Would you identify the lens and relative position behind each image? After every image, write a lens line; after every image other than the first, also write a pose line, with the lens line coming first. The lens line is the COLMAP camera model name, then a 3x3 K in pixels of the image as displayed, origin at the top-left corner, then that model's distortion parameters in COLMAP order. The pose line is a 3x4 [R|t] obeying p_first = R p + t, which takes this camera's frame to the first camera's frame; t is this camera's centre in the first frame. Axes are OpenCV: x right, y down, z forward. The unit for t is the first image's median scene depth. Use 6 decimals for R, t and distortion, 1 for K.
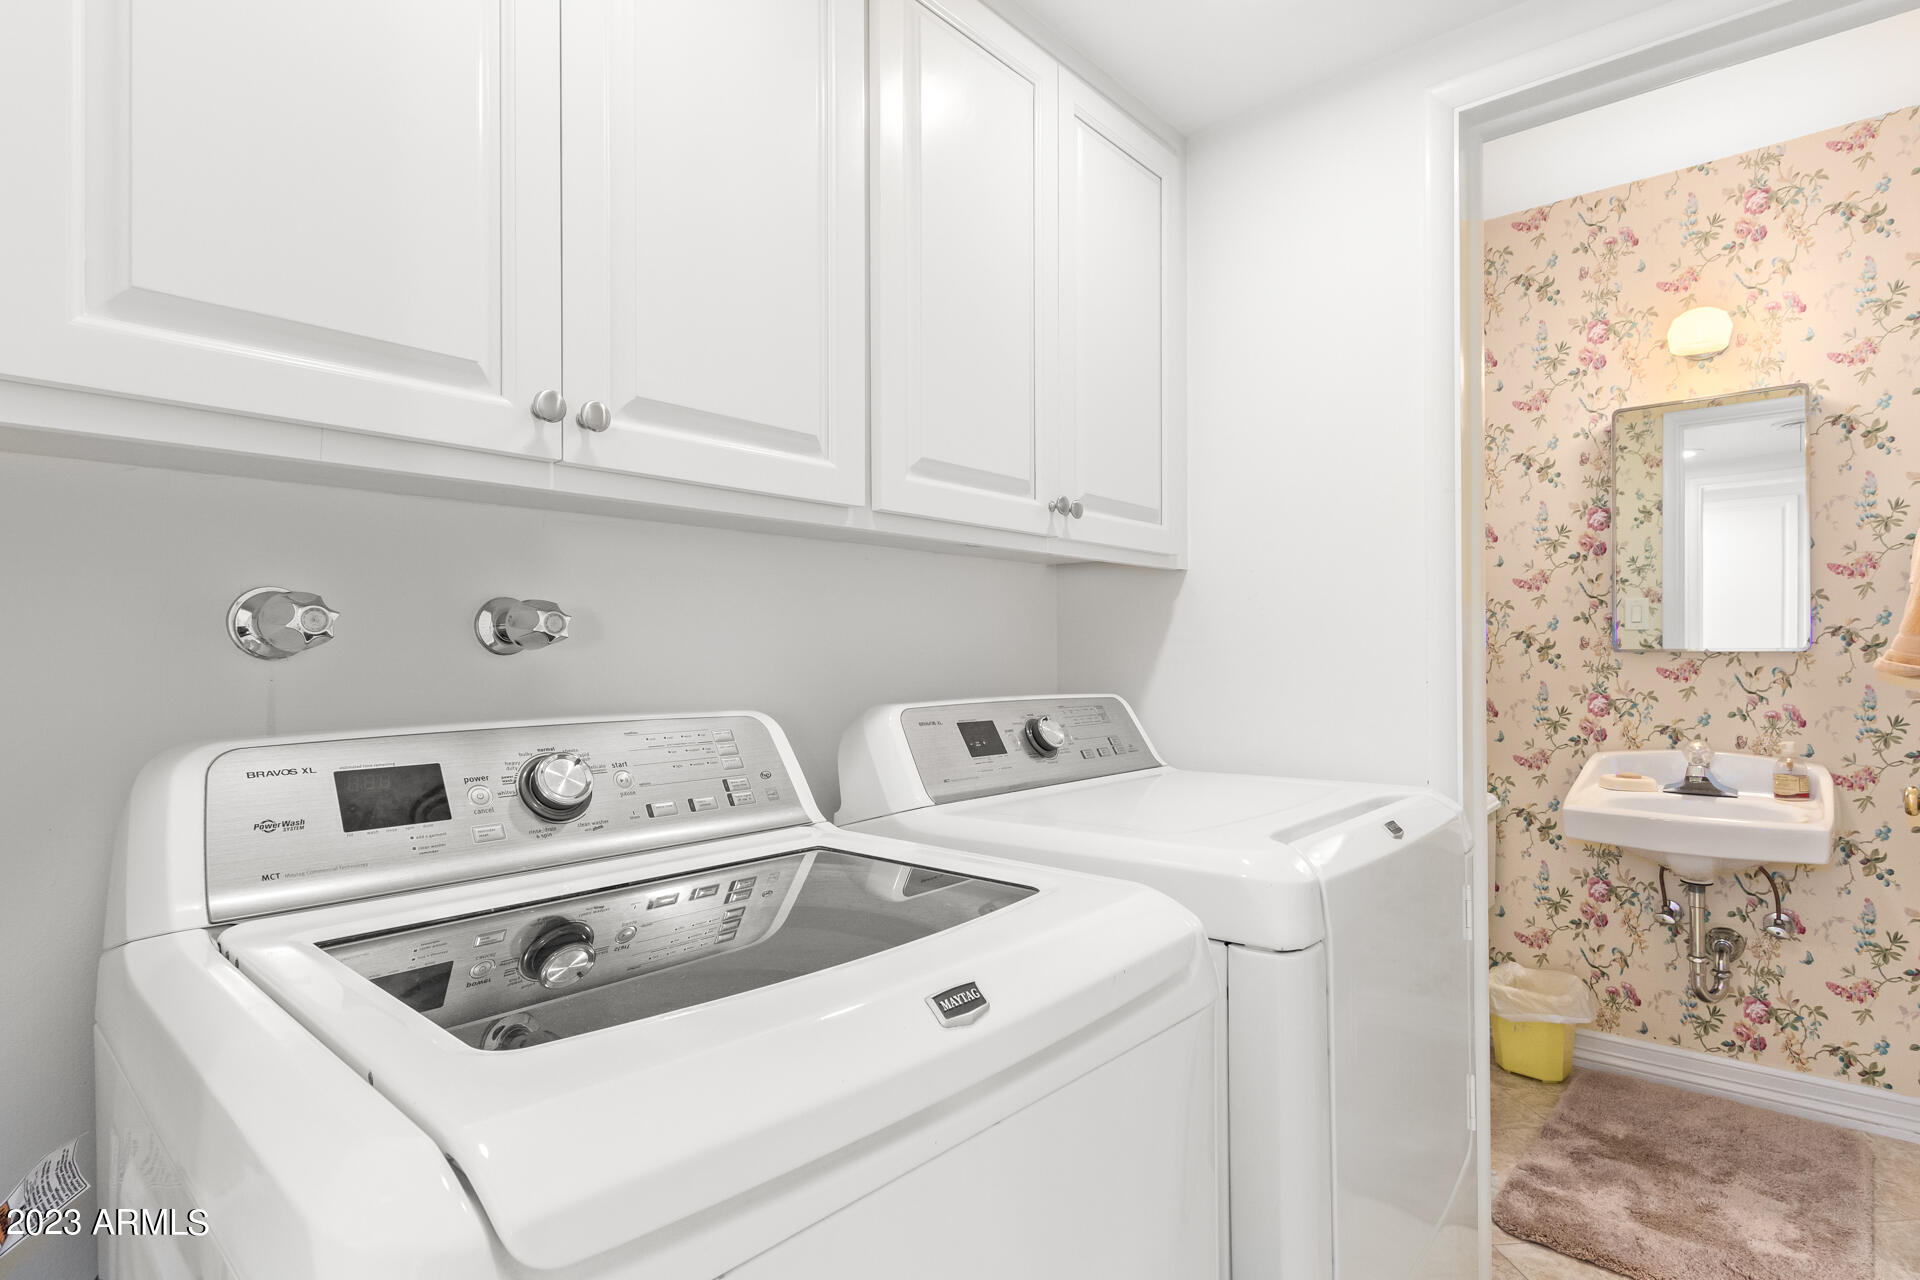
lens RADIAL K [[963.7, 0, 954.5], [0, 963.7, 671.7], [0, 0, 1]] dist [-0.006509, -0.000790]
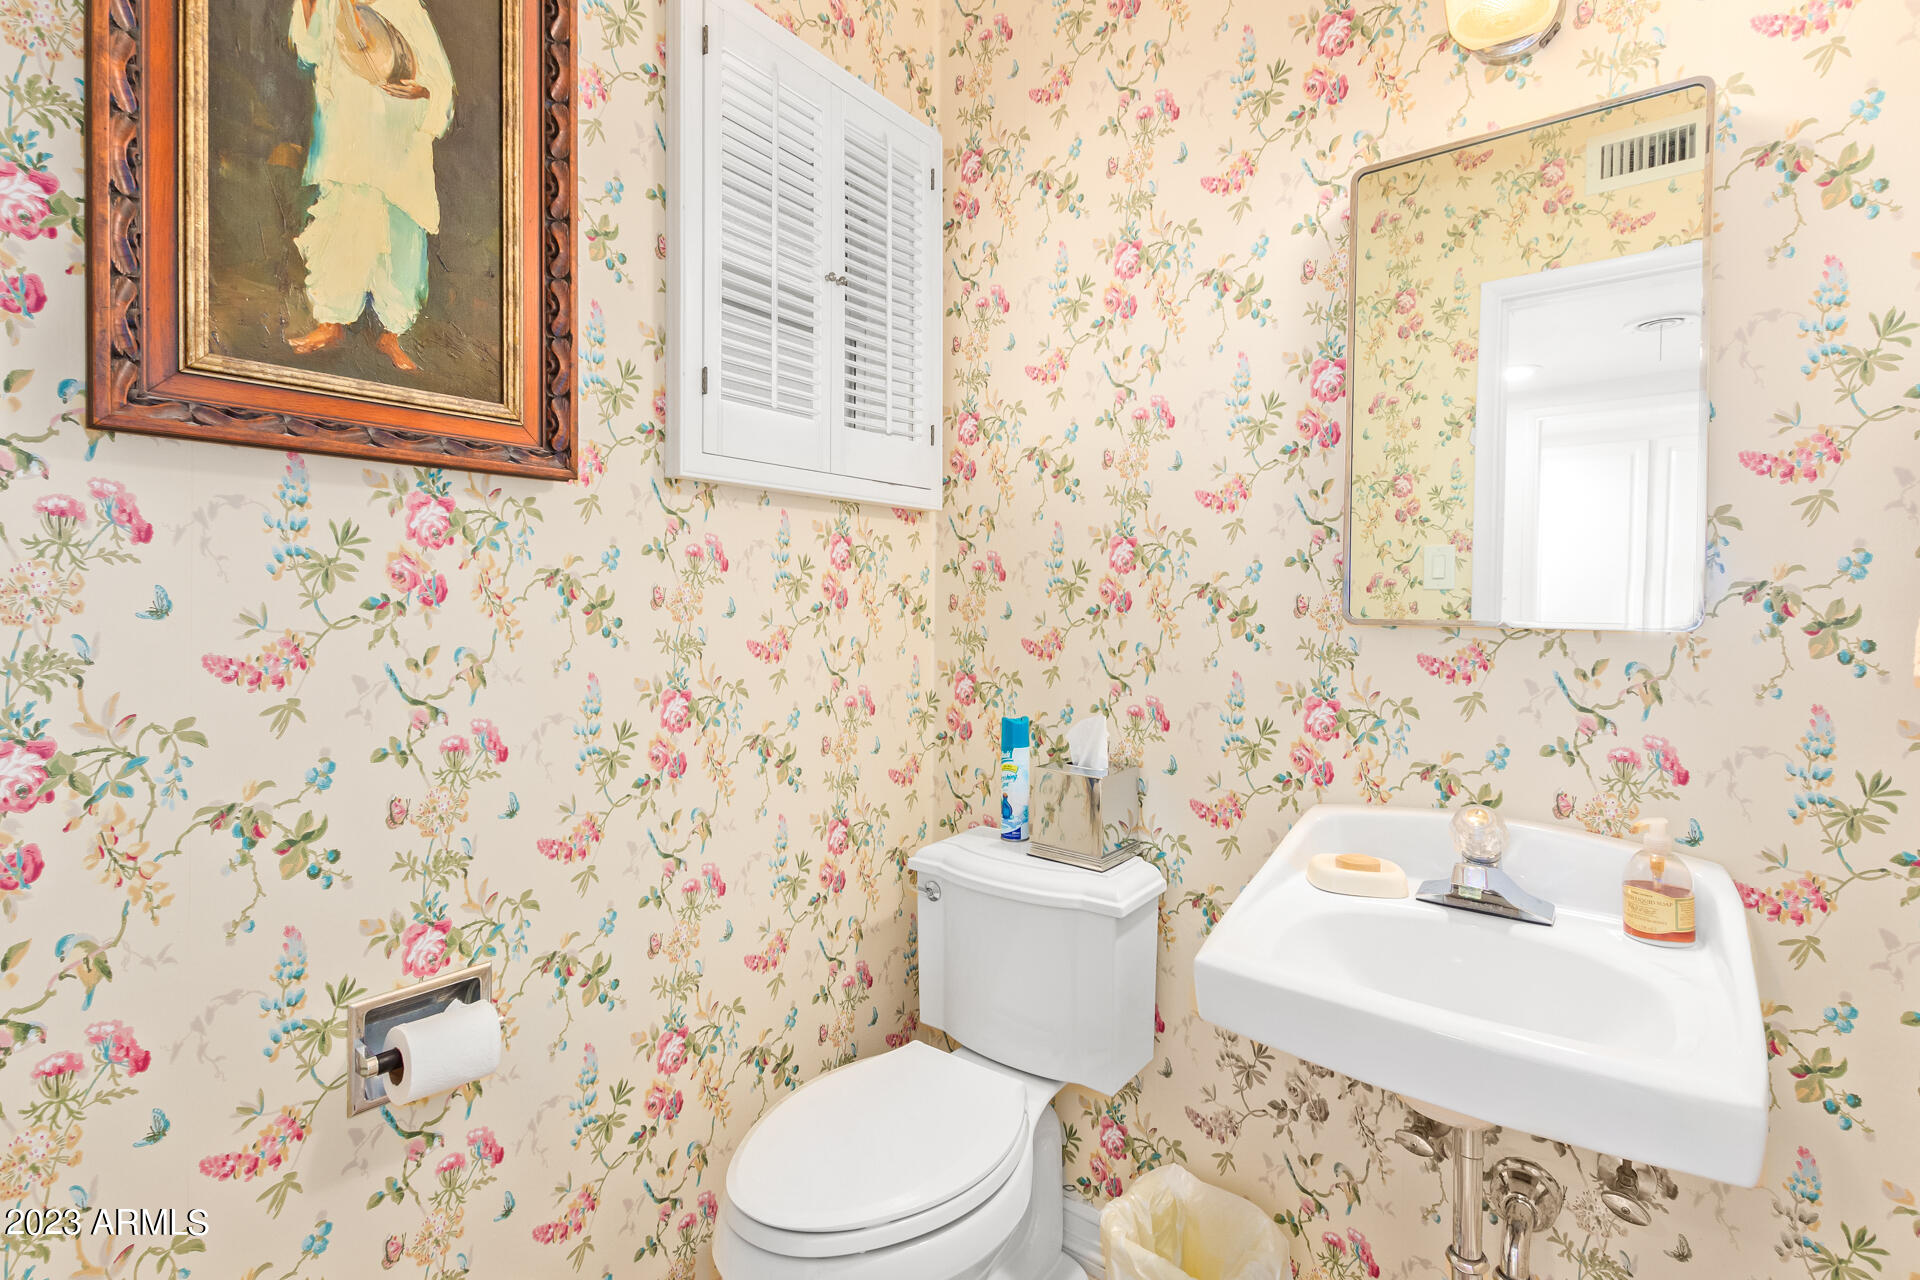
lens RADIAL K [[893.9, 0, 959.8], [0, 893.9, 629.7], [0, 0, 1]] dist [0.003130, -0.002504]
pose [[0.996897, 0.018628, 0.076477, 0.435325], [-0.019230, 0.999789, 0.007155, -0.016699], [-0.076327, -0.008603, 0.997046, 0.519333]]
